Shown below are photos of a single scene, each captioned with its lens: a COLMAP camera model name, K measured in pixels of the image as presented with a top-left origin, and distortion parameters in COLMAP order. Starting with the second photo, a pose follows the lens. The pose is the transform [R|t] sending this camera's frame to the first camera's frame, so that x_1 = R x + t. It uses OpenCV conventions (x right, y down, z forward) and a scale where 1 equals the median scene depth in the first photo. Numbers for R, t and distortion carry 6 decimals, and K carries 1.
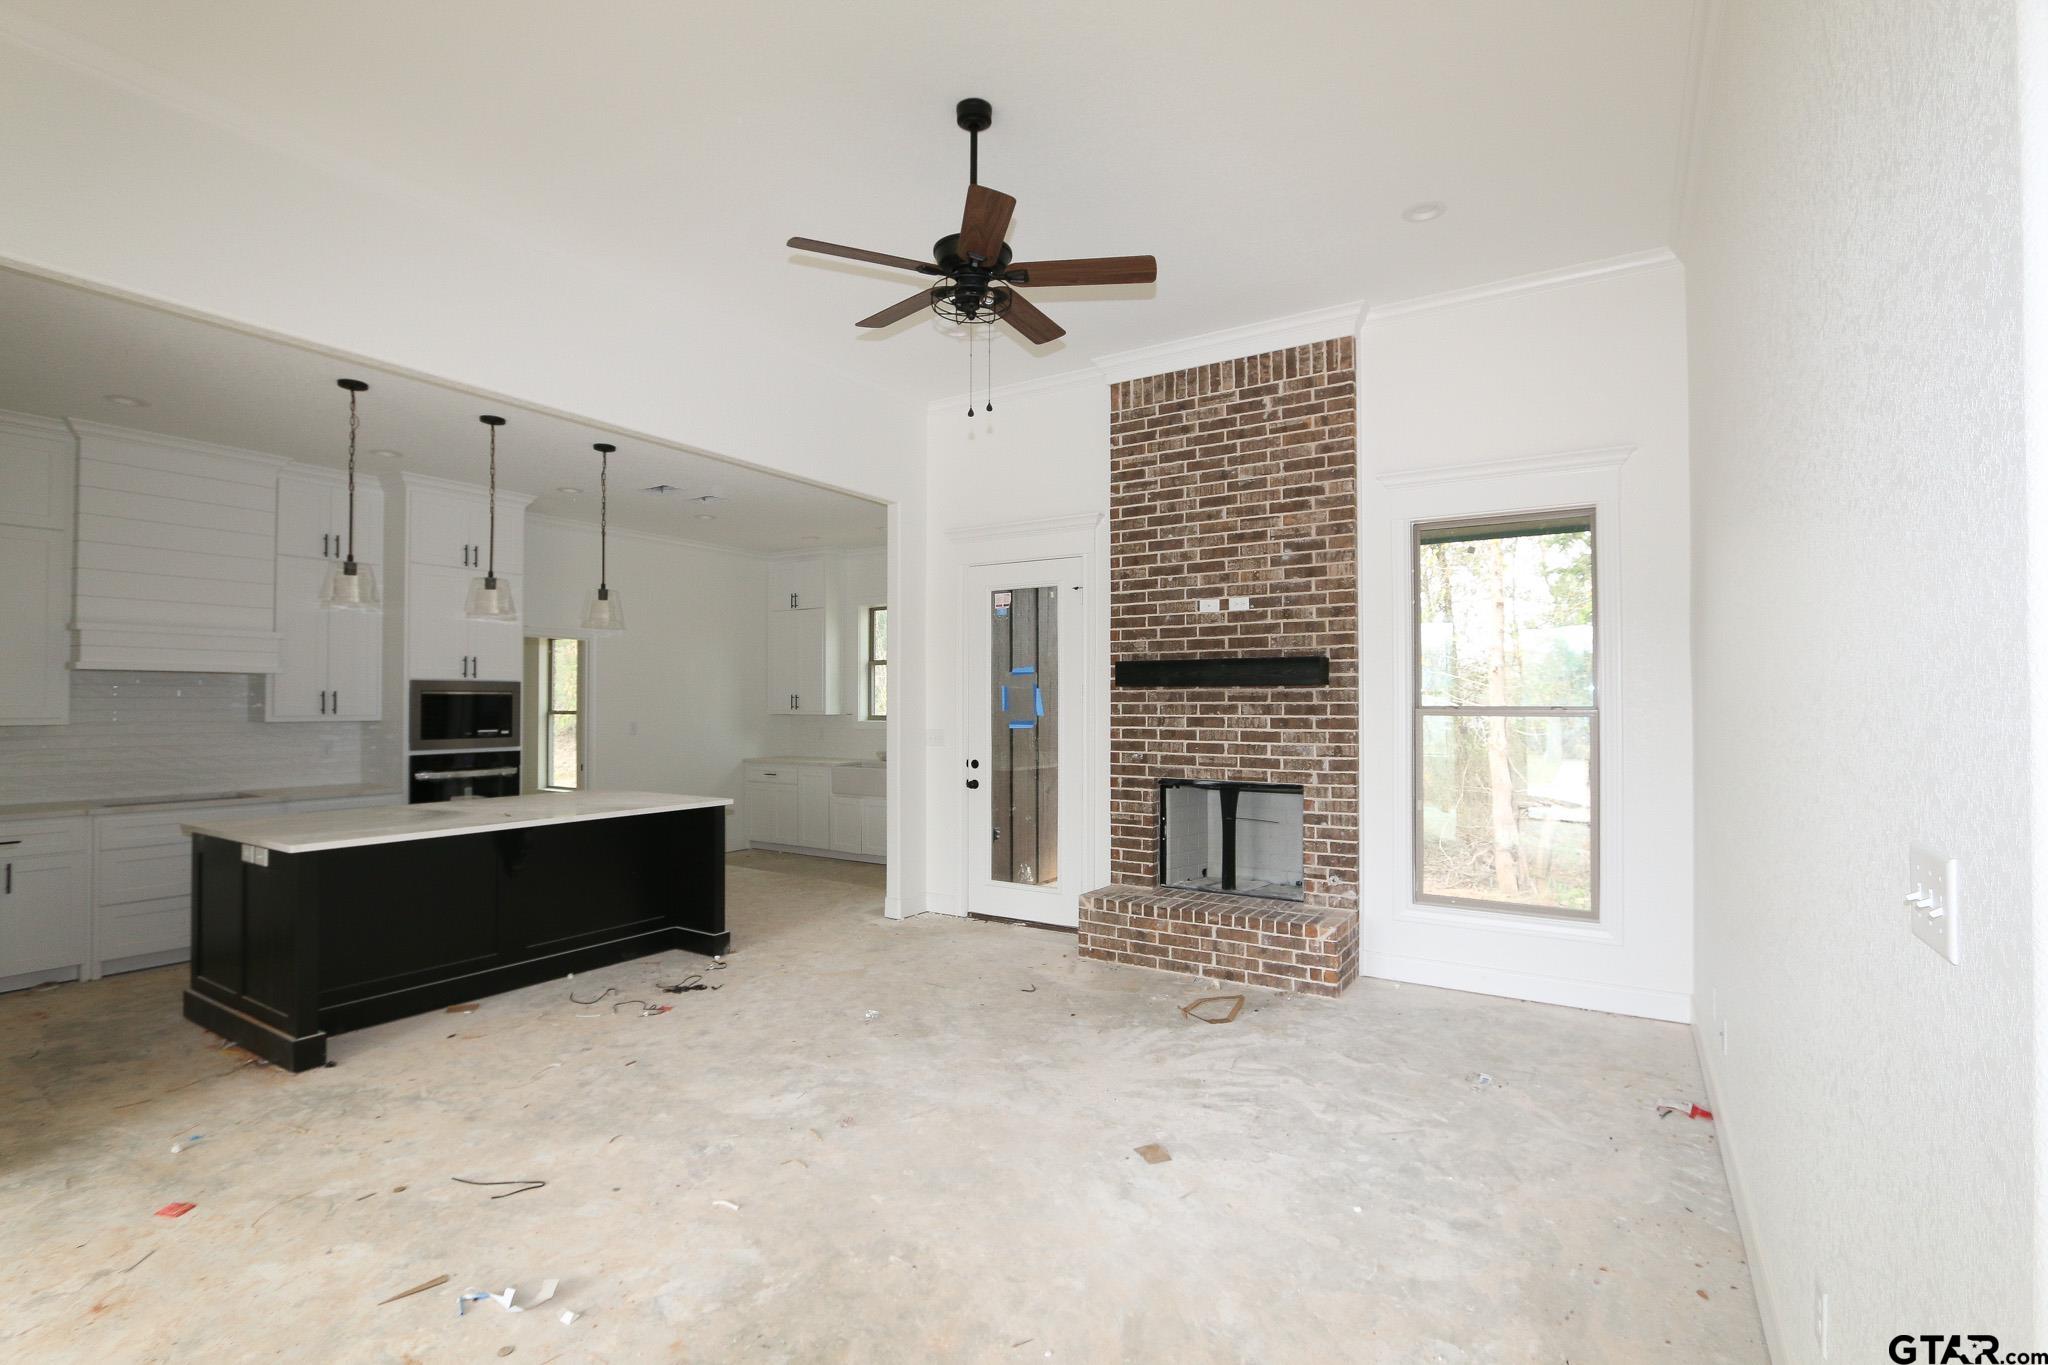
lens RADIAL K [[939.1, 0, 1019.1], [0, 939.1, 686.3], [0, 0, 1]] dist [-0.022384, 0.005302]
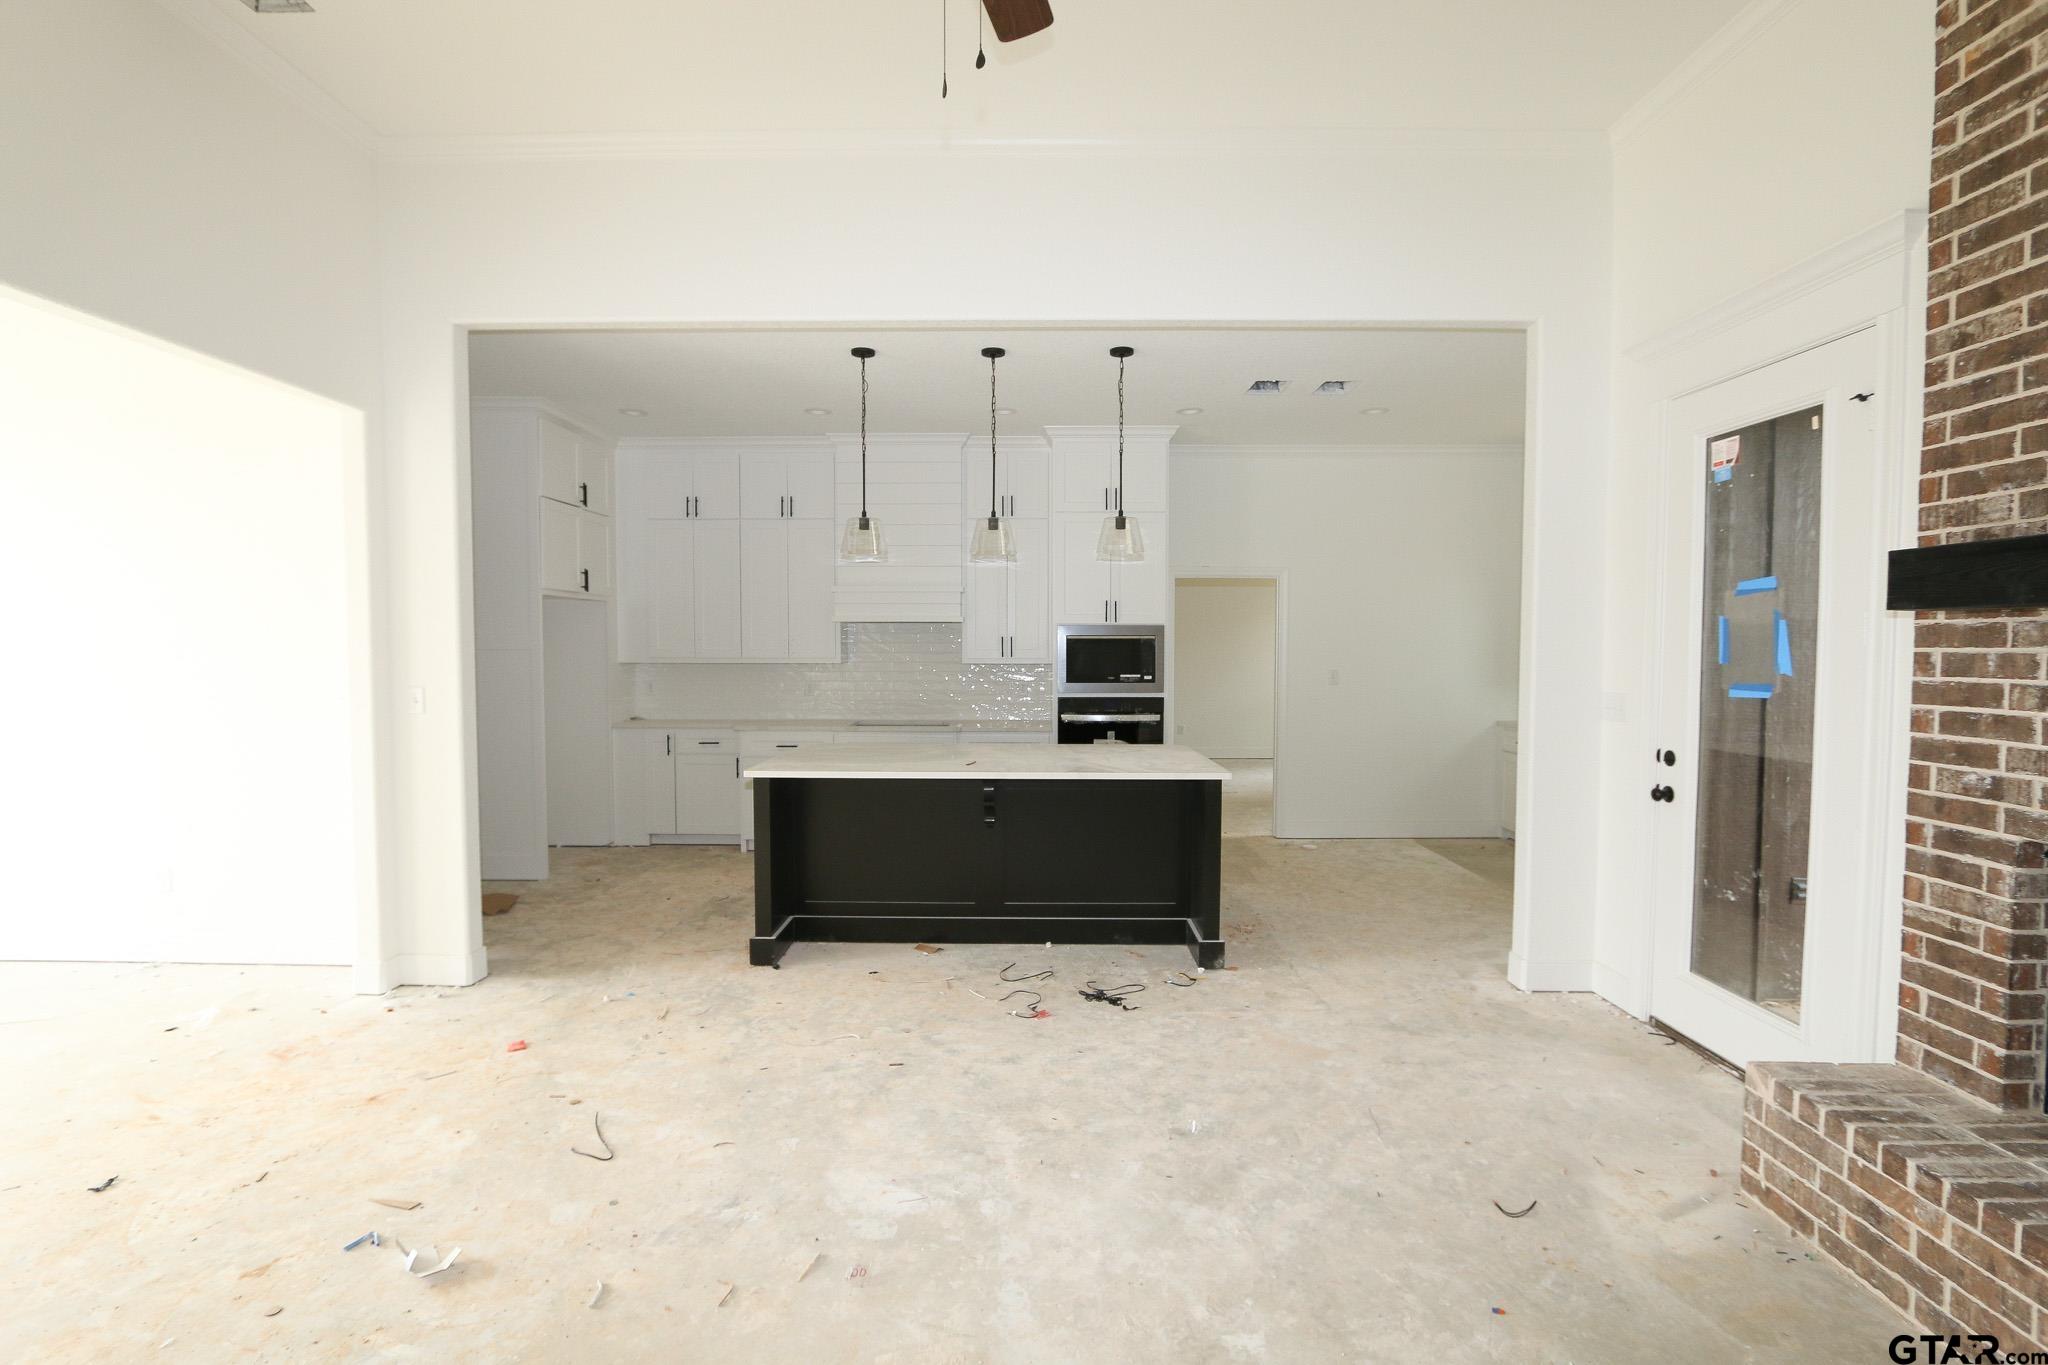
lens RADIAL K [[939.1, 0, 1019.5], [0, 939.1, 685.7], [0, 0, 1]] dist [-0.022384, 0.005302]
pose [[0.527726, 0.035834, -0.848659, 0.268247], [0.013726, 0.998620, 0.050701, 0.008003], [0.849304, -0.038405, 0.526505, 0.477598]]
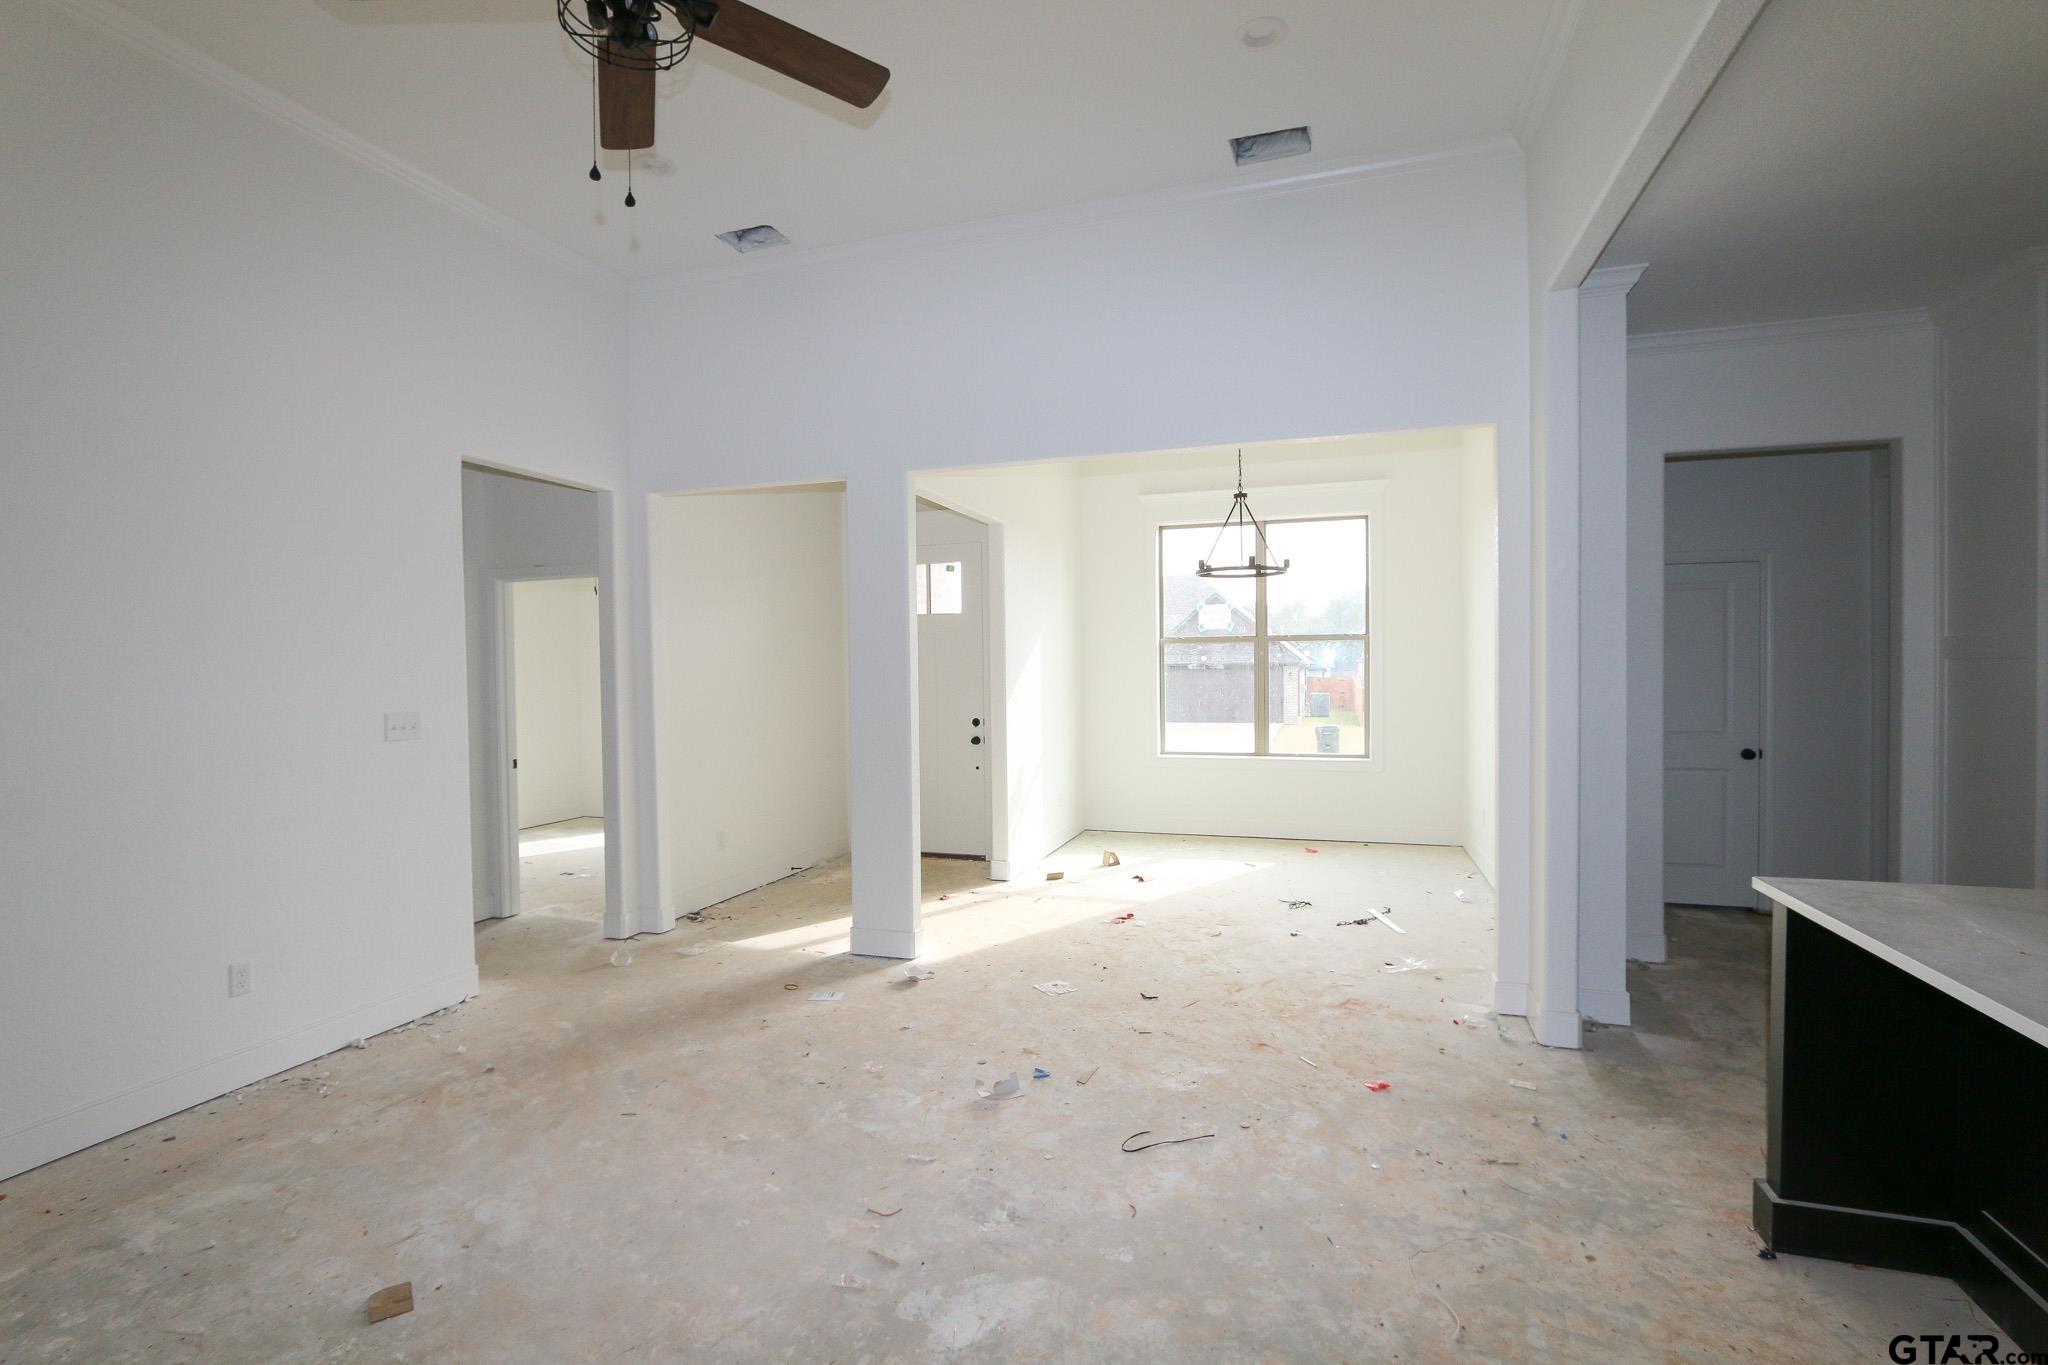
lens RADIAL K [[939.1, 0, 1012.7], [0, 939.1, 678.0], [0, 0, 1]] dist [-0.022384, 0.005302]
pose [[-0.971849, 0.013737, -0.235202, -0.092554], [0.015215, 0.999874, -0.004470, 0.020266], [0.235111, -0.007922, -0.971936, 1.058547]]
